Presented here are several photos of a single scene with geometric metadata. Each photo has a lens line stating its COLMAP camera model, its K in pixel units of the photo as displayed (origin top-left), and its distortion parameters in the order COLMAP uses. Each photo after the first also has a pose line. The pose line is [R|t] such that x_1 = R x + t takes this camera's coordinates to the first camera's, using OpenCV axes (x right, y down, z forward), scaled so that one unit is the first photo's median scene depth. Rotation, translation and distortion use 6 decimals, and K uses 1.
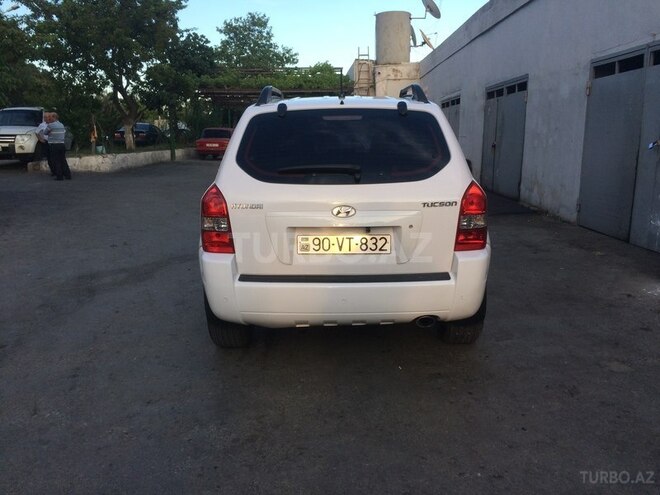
lens RADIAL K [[562.5, 0, 330.0], [0, 562.5, 247.5], [0, 0, 1]] dist [0.090898, -0.127761]
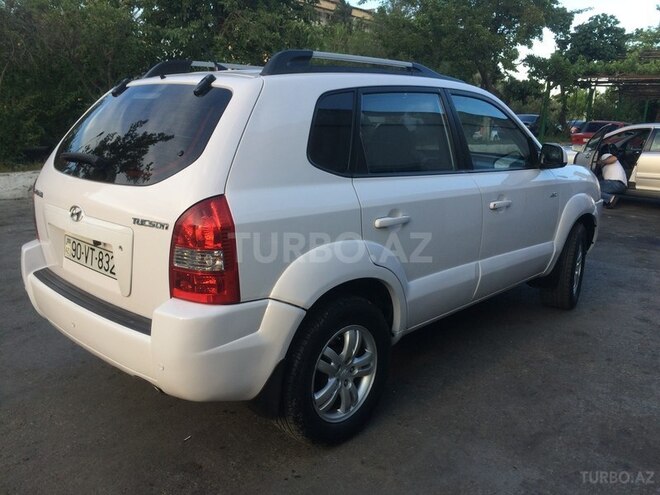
lens RADIAL K [[562.5, 0, 330.0], [0, 562.5, 247.5], [0, 0, 1]] dist [0.090898, -0.127761]
pose [[0.733613, 0.178347, -0.655748, 0.116763], [-0.170059, 0.982425, 0.076943, -0.019941], [0.657946, 0.055069, 0.751049, 0.091395]]
